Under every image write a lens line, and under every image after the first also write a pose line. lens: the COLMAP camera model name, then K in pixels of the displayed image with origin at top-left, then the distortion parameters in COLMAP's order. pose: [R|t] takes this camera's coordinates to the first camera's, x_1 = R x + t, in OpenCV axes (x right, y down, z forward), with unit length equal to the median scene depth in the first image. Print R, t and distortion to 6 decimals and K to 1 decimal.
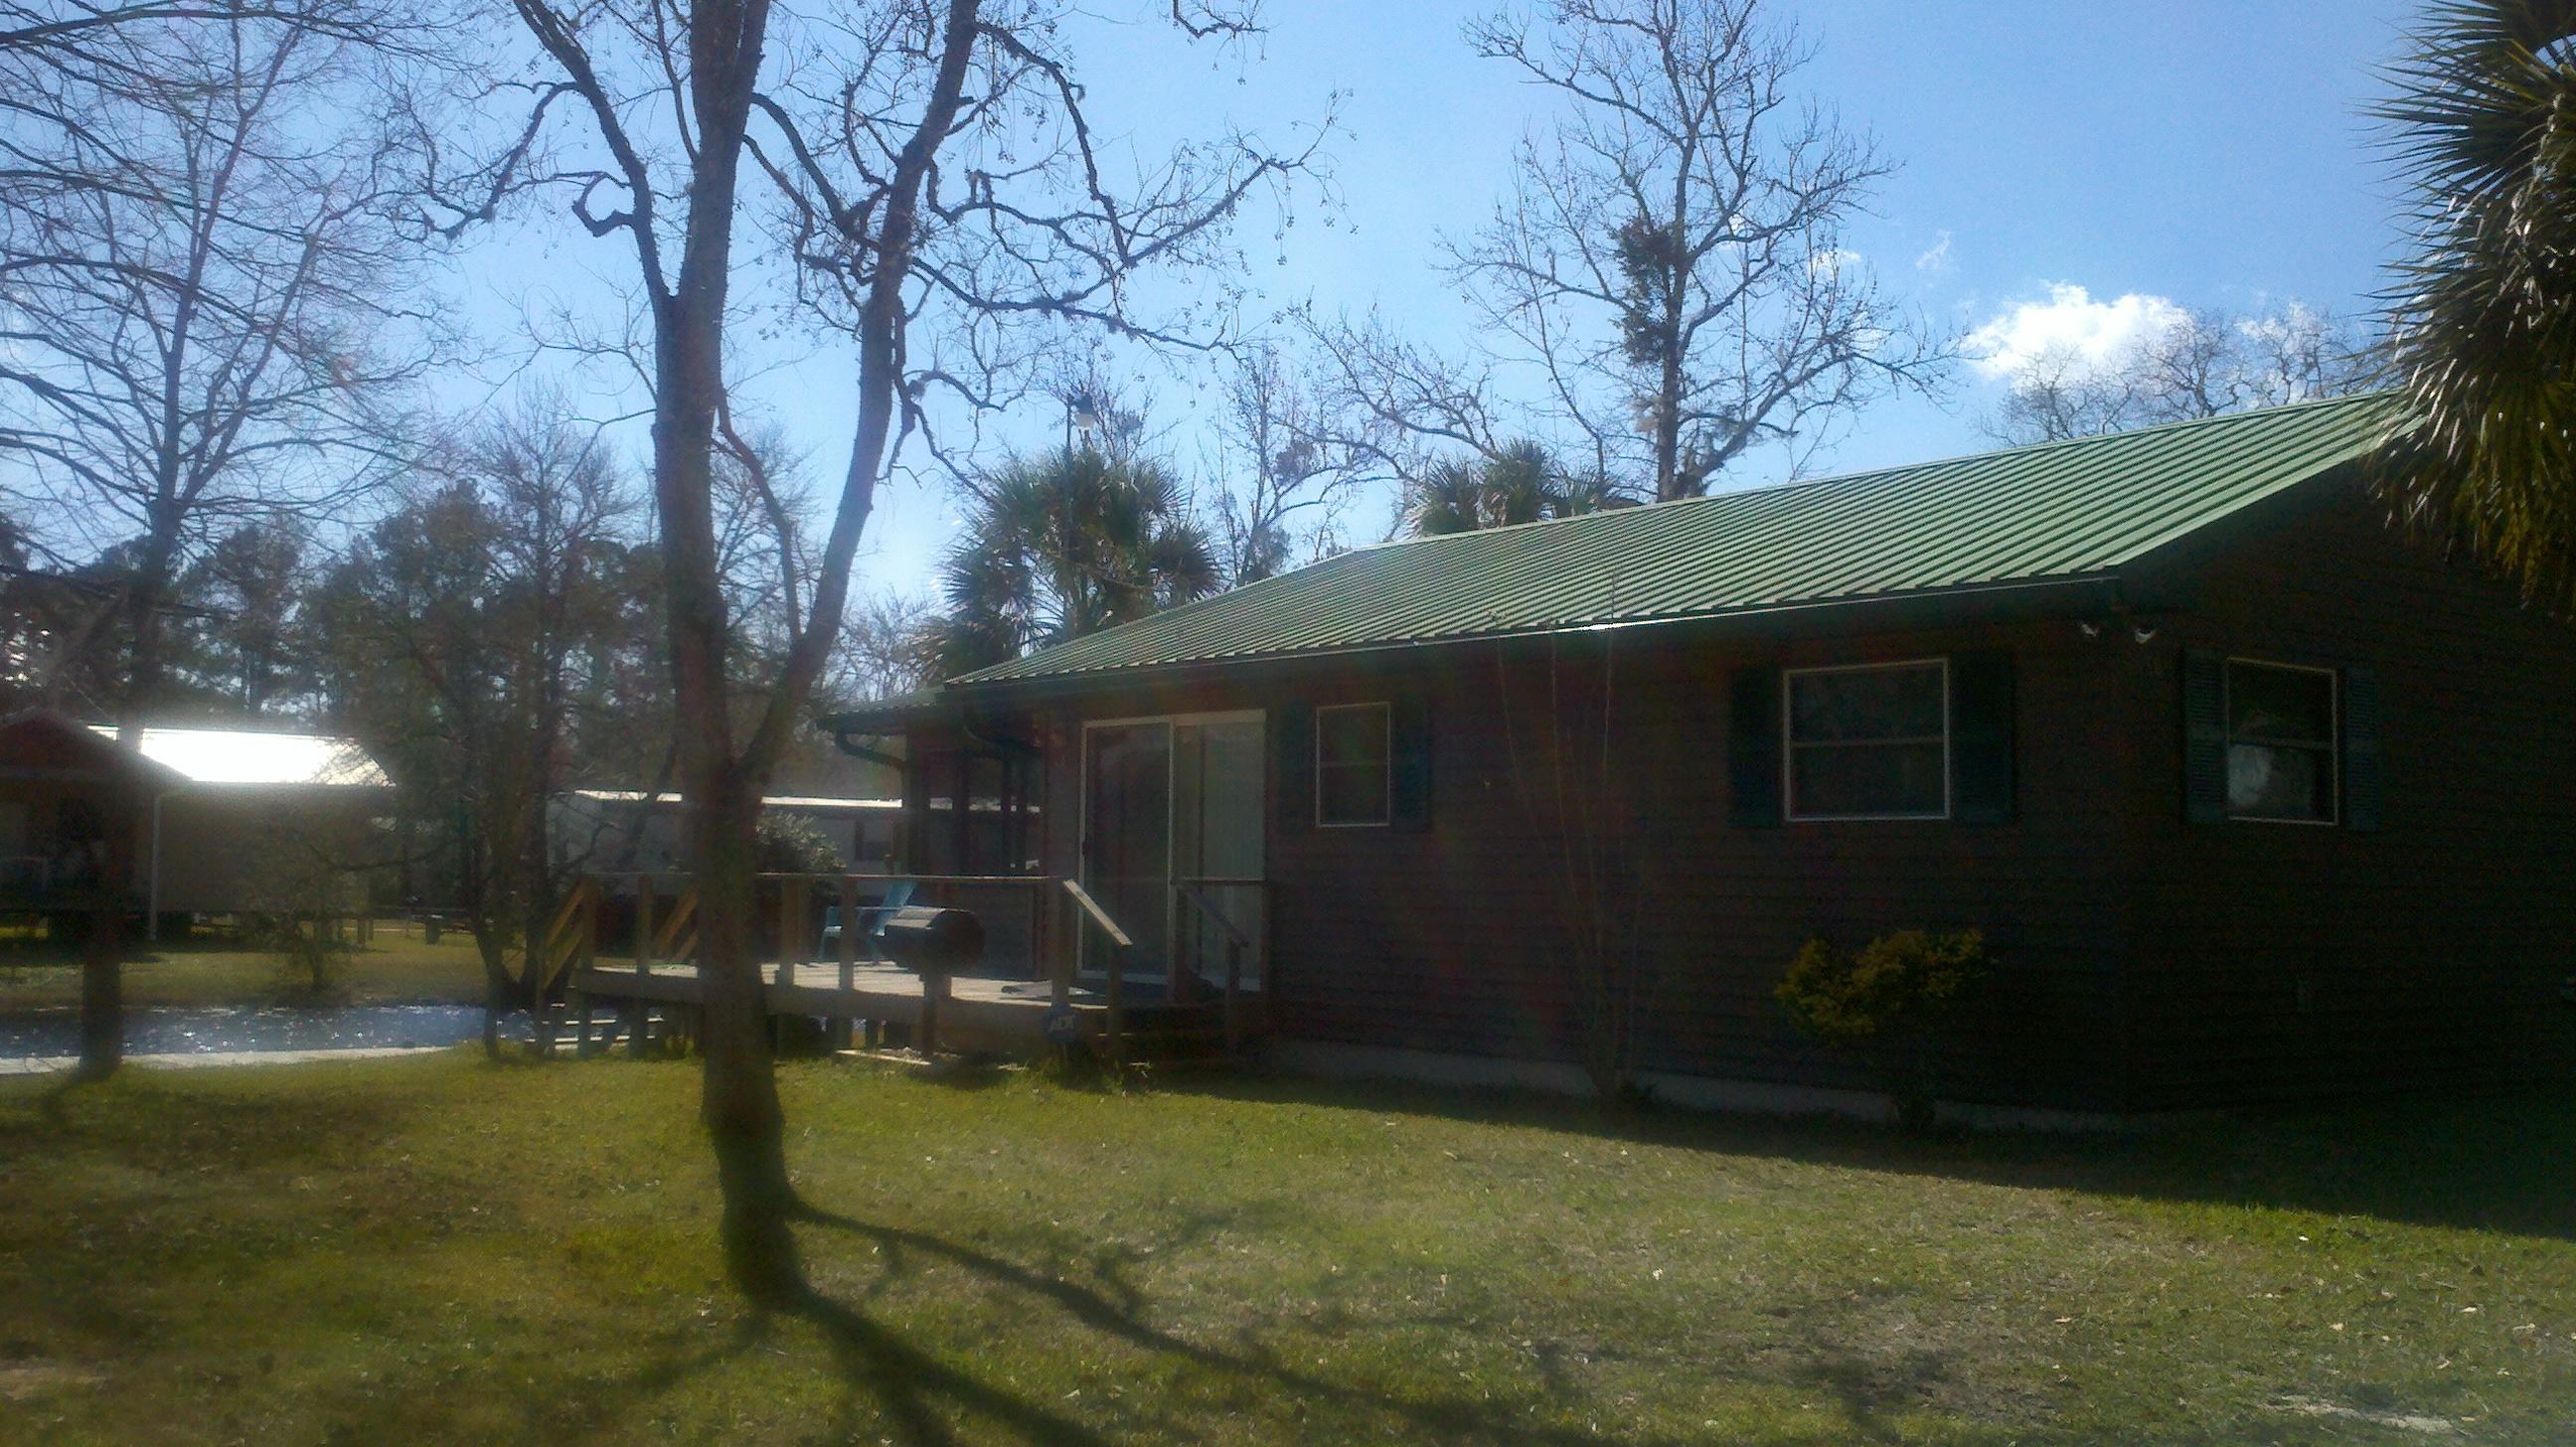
lens RADIAL K [[2481.9, 0, 1284.1], [0, 2481.9, 716.9], [0, 0, 1]] dist [0.004420, 0.005853]
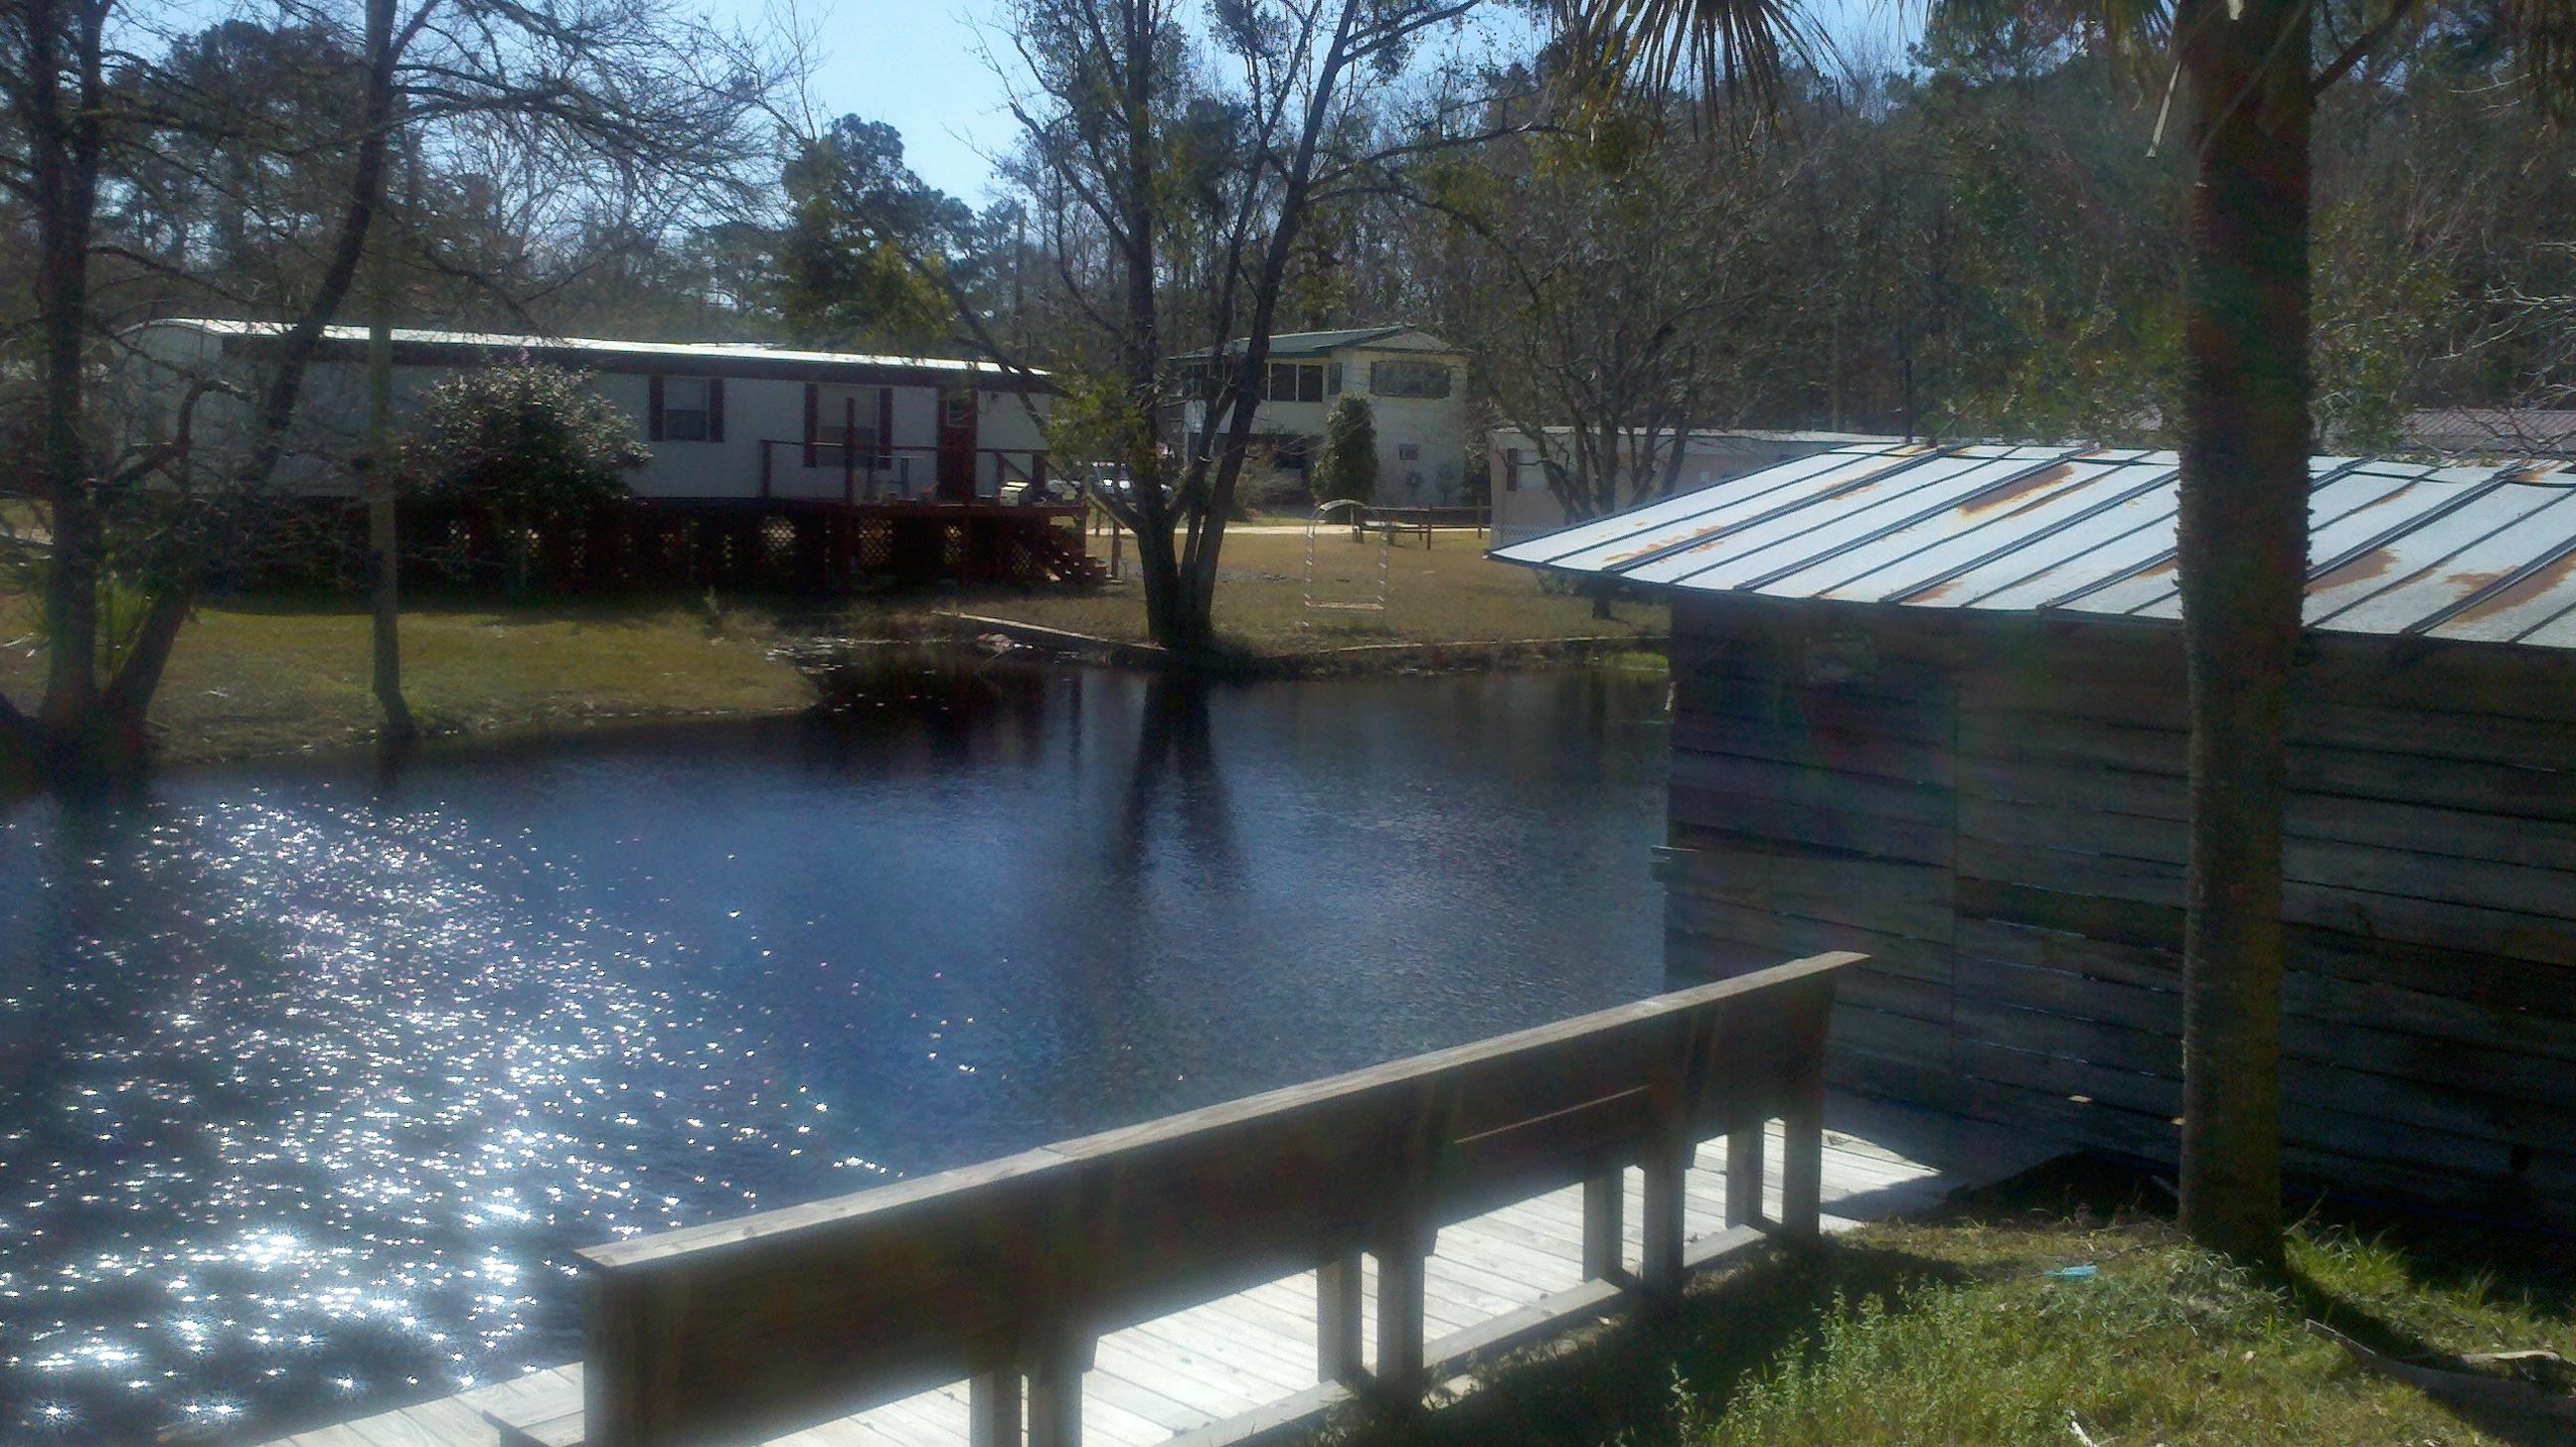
lens RADIAL K [[2481.9, 0, 1284.1], [0, 2481.9, 716.9], [0, 0, 1]] dist [0.004420, 0.005853]
pose [[0.992539, 0.006522, 0.121754, -0.100180], [-0.027611, 0.984650, 0.172345, 0.014938], [-0.118761, -0.174421, 0.977483, 0.395300]]
